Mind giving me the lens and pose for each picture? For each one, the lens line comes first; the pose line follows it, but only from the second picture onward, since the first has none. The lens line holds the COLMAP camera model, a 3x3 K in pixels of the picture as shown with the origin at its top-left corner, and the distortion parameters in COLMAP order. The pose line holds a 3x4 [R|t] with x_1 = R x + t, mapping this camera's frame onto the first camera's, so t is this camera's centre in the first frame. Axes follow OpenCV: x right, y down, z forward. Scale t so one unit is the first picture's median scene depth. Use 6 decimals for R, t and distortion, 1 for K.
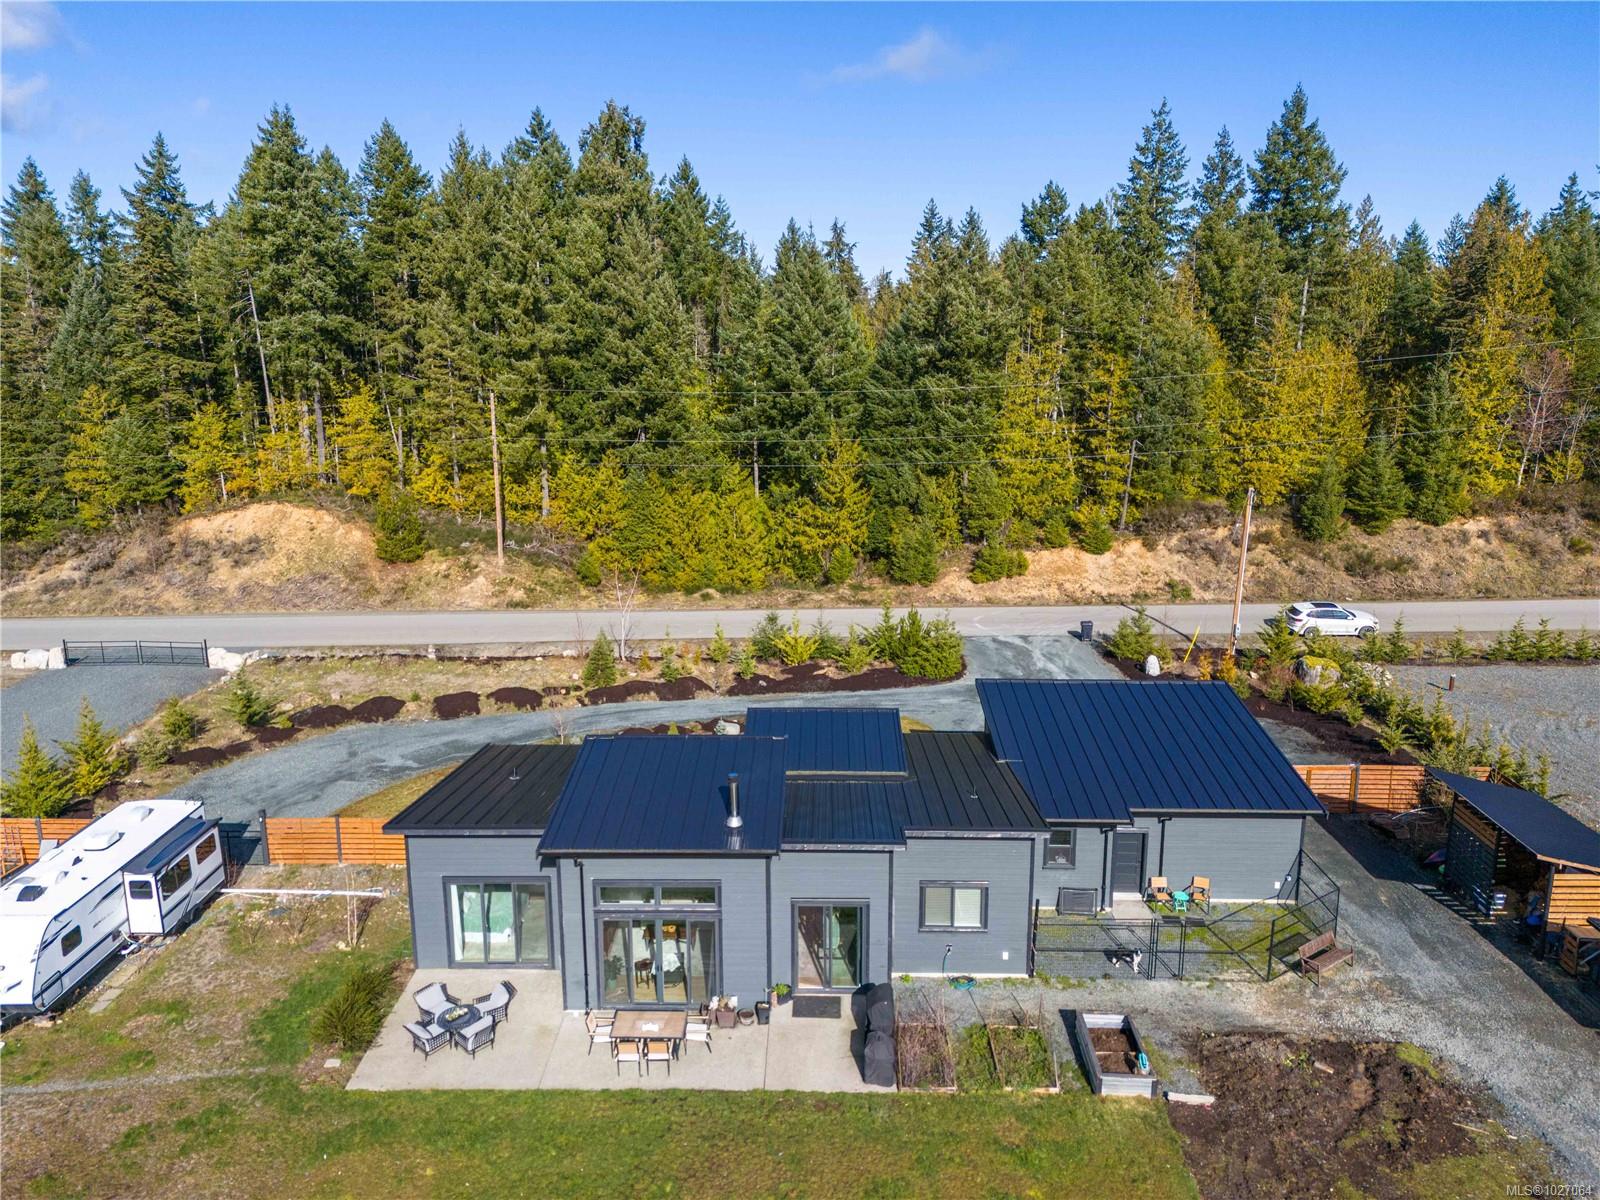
lens RADIAL K [[1178.0, 0, 806.2], [0, 1178.0, 598.1], [0, 0, 1]] dist [0.090540, -0.078917]
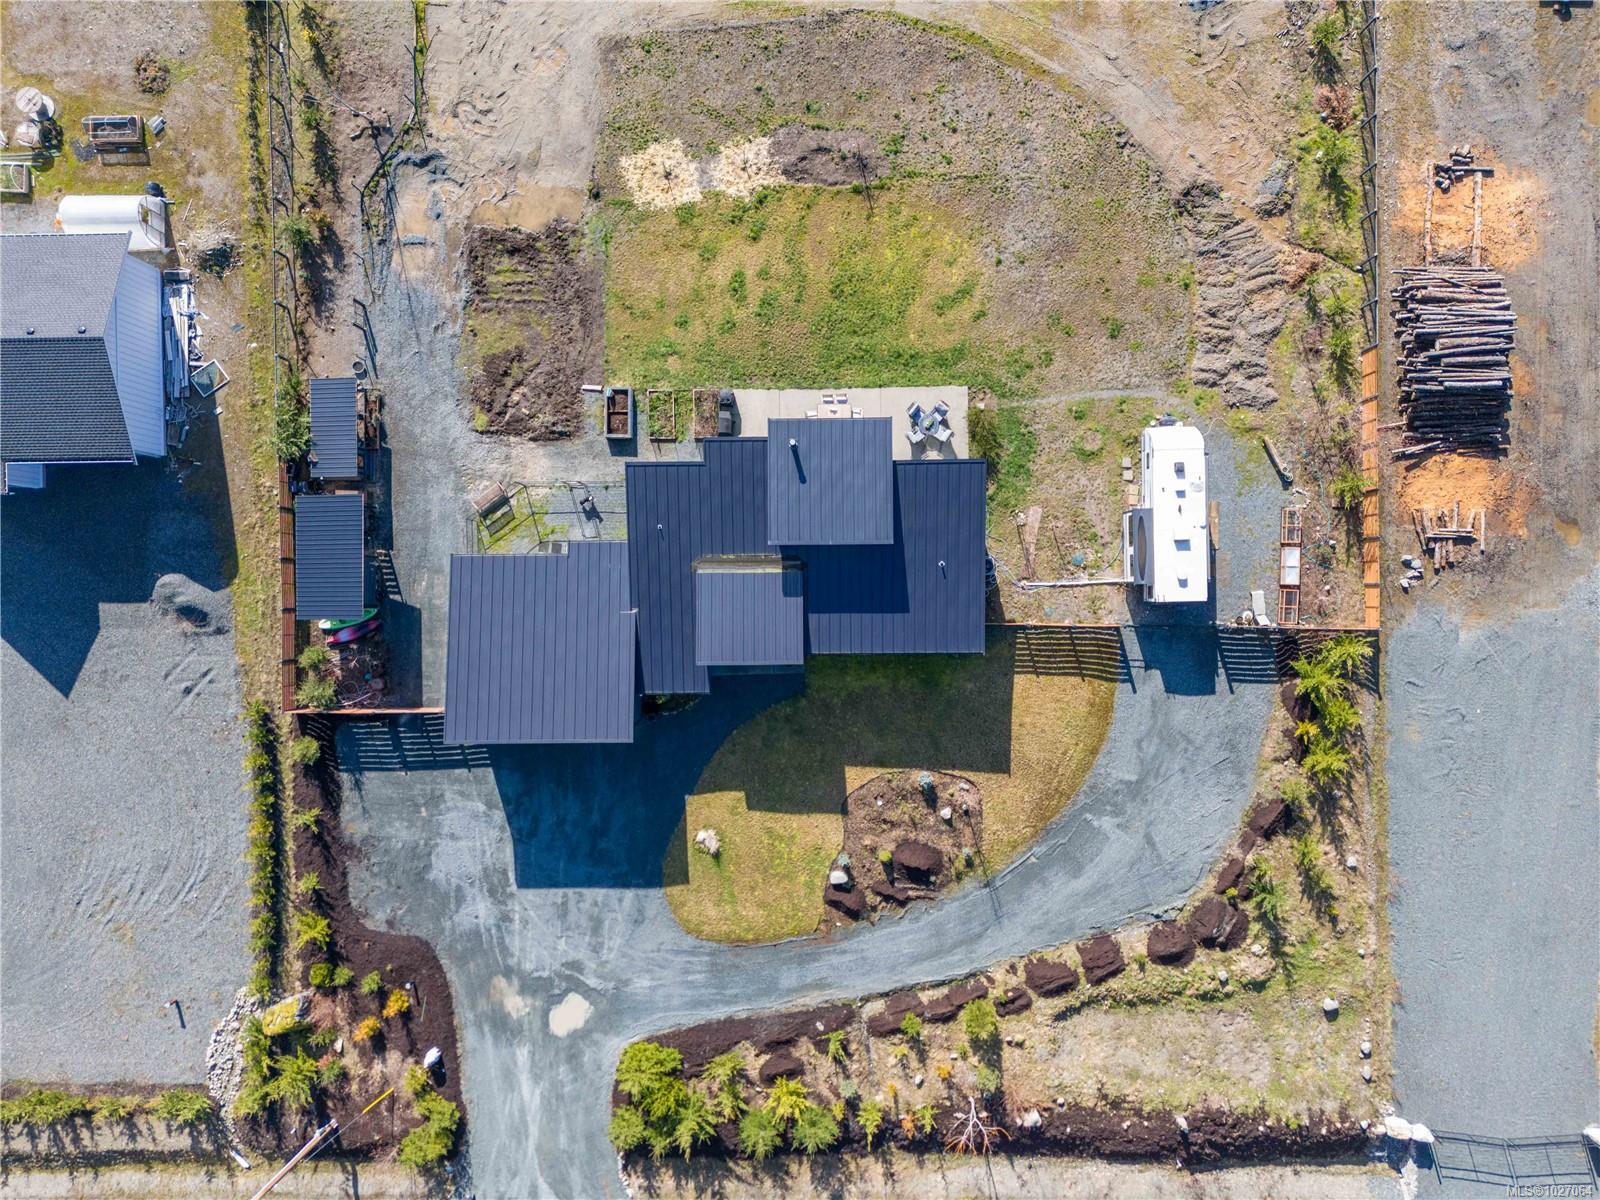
lens RADIAL K [[1178.0, 0, 806.2], [0, 1178.0, 598.1], [0, 0, 1]] dist [0.090540, -0.078917]
pose [[-0.998824, 0.023737, 0.042286, -0.057804], [0.035953, -0.222652, 0.974235, -0.617594], [0.032541, 0.974609, 0.221537, 0.302397]]
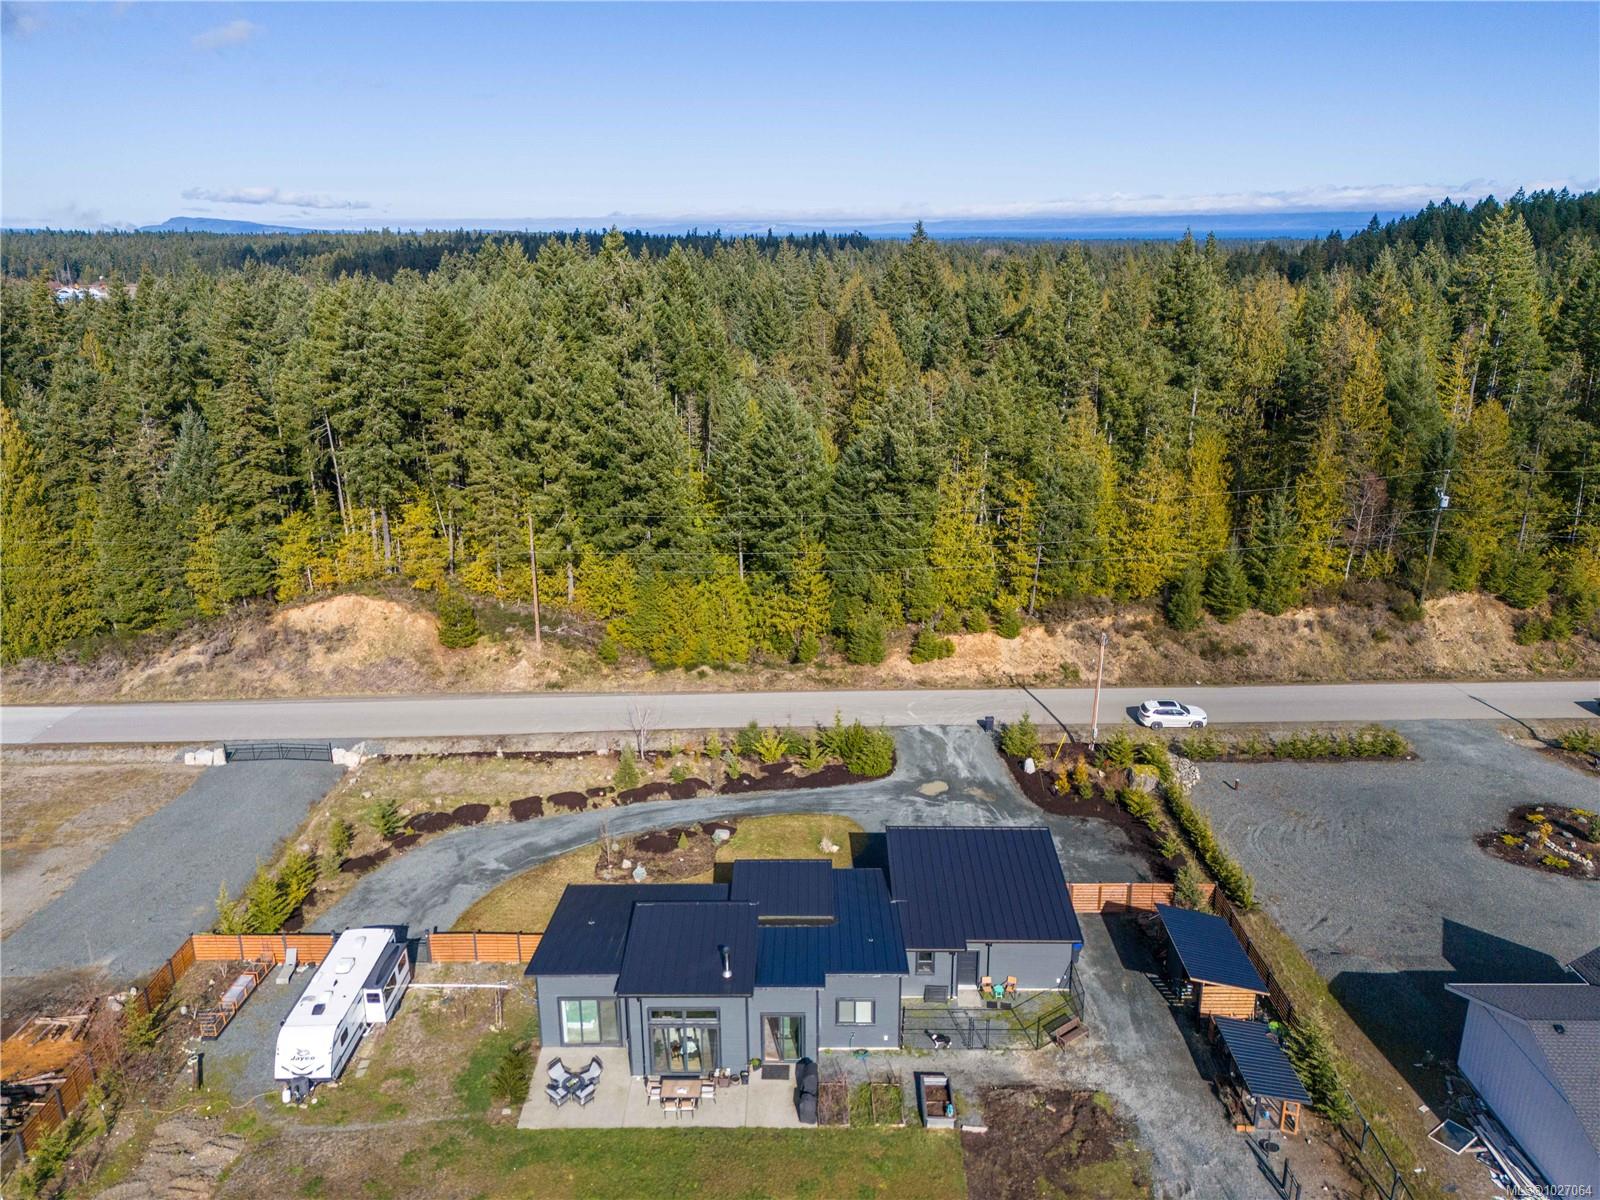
lens RADIAL K [[1178.0, 0, 806.2], [0, 1178.0, 598.1], [0, 0, 1]] dist [0.090540, -0.078917]
pose [[0.999930, -0.006866, 0.009659, 0.015750], [0.006090, 0.996922, 0.078159, -0.183710], [-0.010166, -0.078094, 0.996894, -0.261295]]
